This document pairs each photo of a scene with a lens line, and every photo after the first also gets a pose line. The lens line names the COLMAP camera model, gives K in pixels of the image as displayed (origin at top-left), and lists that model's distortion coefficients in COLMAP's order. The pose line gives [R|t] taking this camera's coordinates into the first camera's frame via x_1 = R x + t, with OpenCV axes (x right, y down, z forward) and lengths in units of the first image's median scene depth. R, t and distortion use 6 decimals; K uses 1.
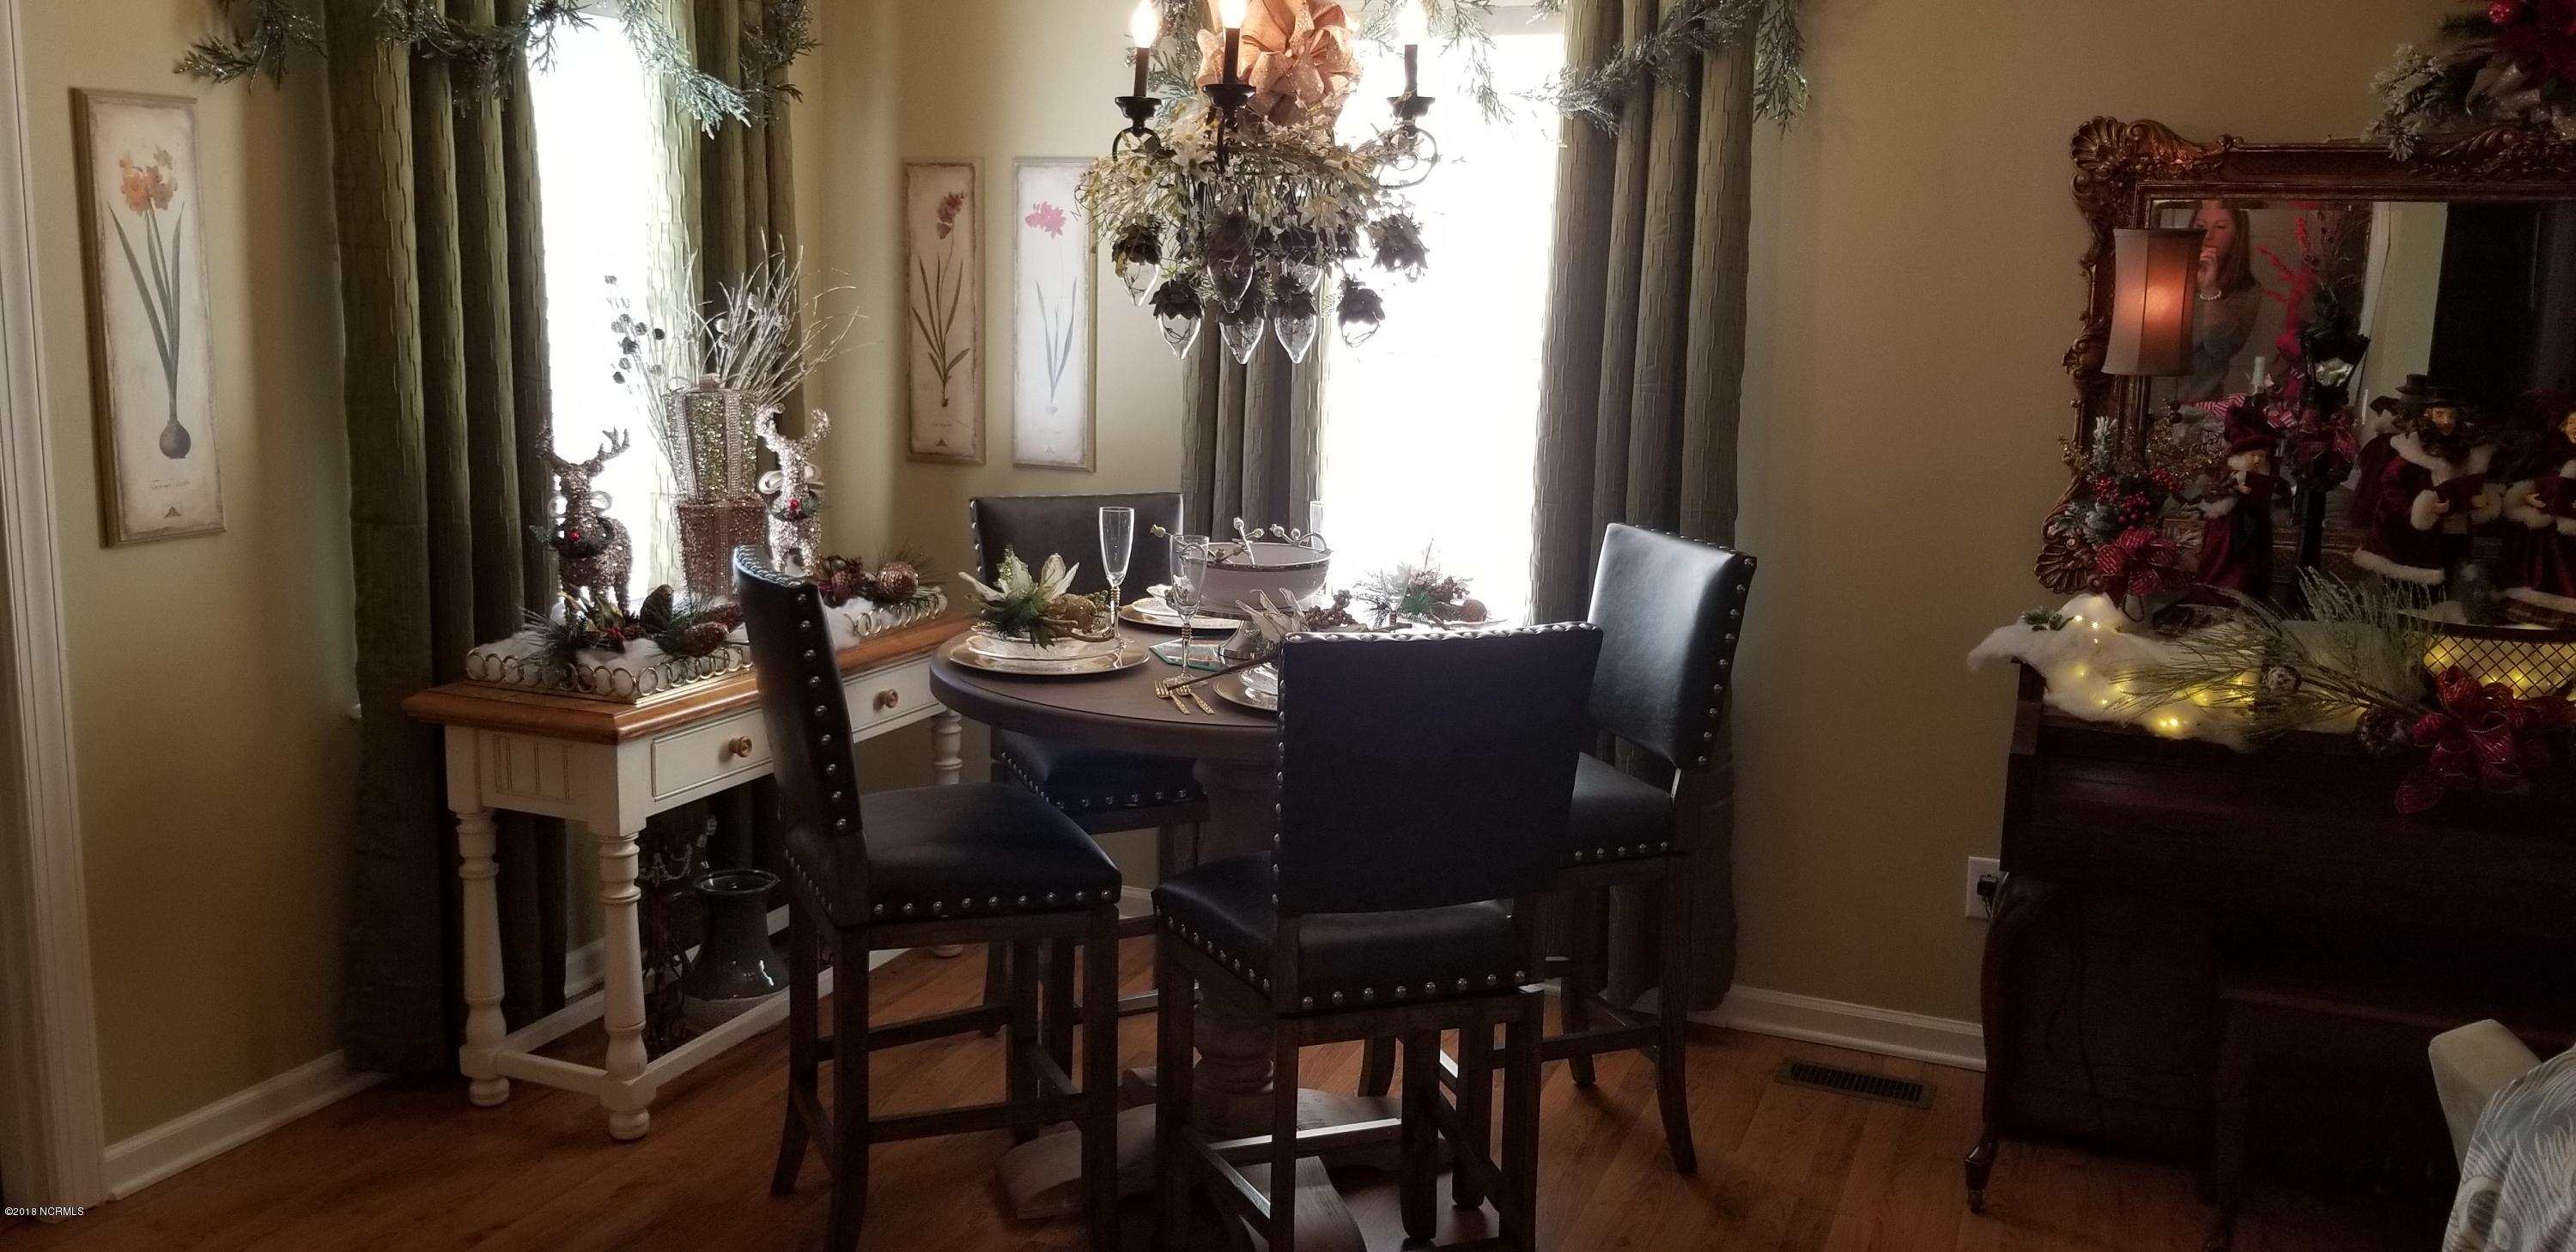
lens RADIAL K [[1966.9, 0, 1245.8], [0, 1966.9, 587.2], [0, 0, 1]] dist [0.106895, -0.216920]
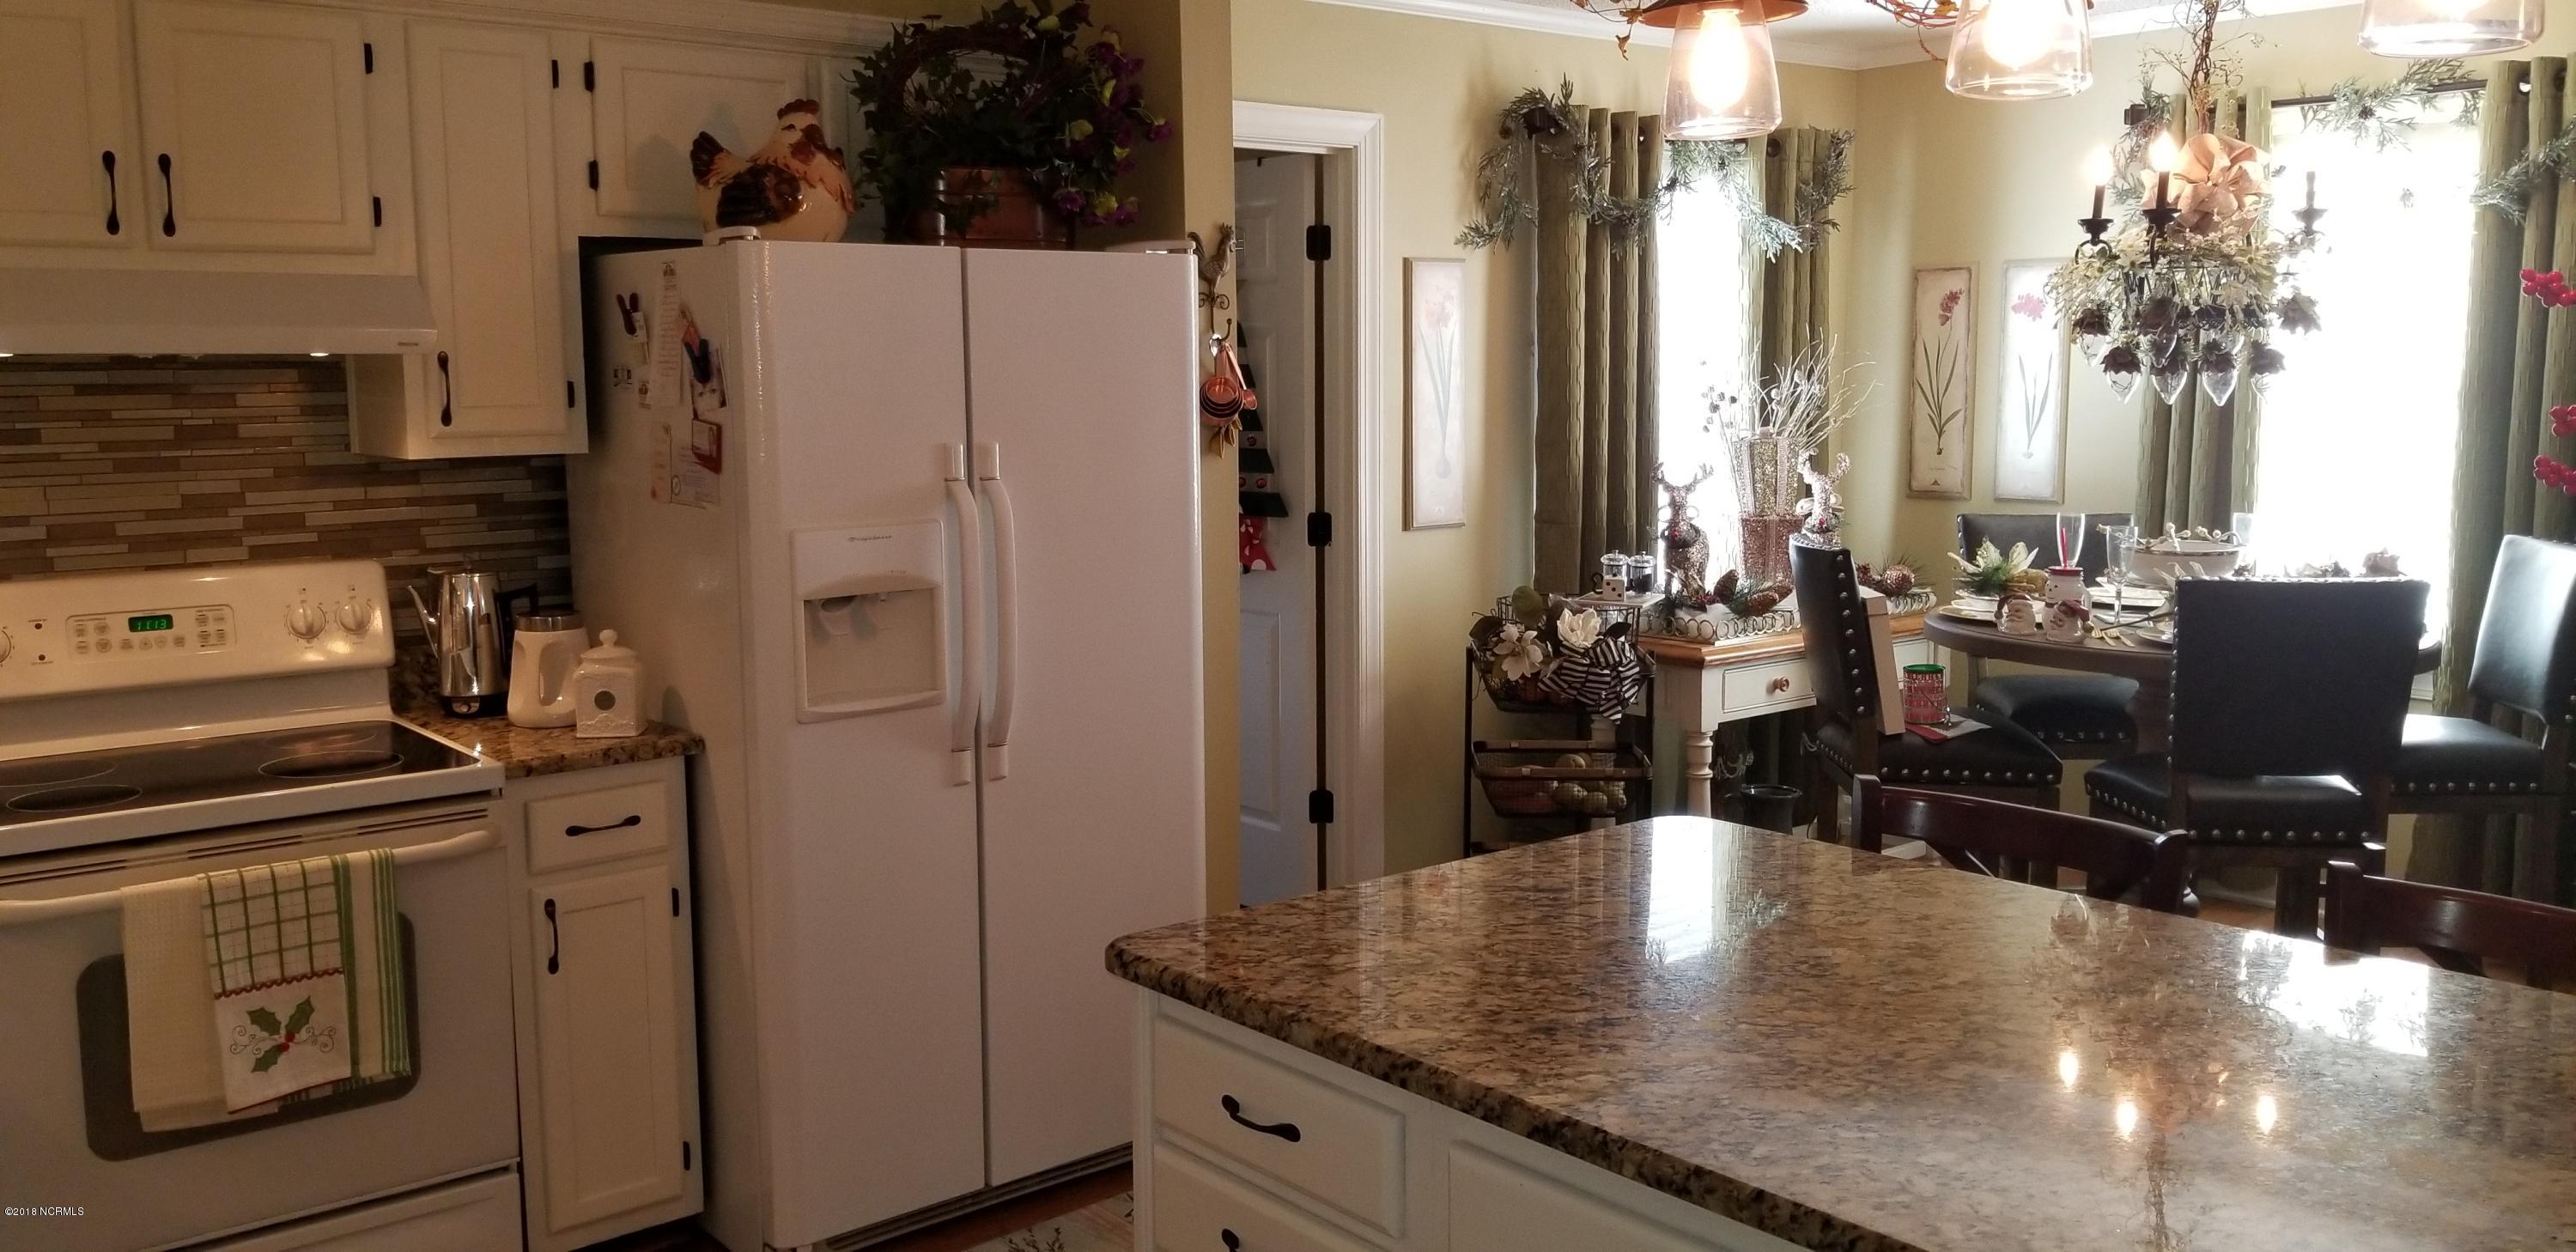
lens RADIAL K [[1966.9, 0, 1245.8], [0, 1966.9, 587.2], [0, 0, 1]] dist [0.106895, -0.216920]
pose [[0.885381, 0.024317, -0.464230, 0.066638], [-0.047281, 0.998163, -0.037887, 0.086007], [0.462456, 0.055494, 0.884904, -0.463778]]
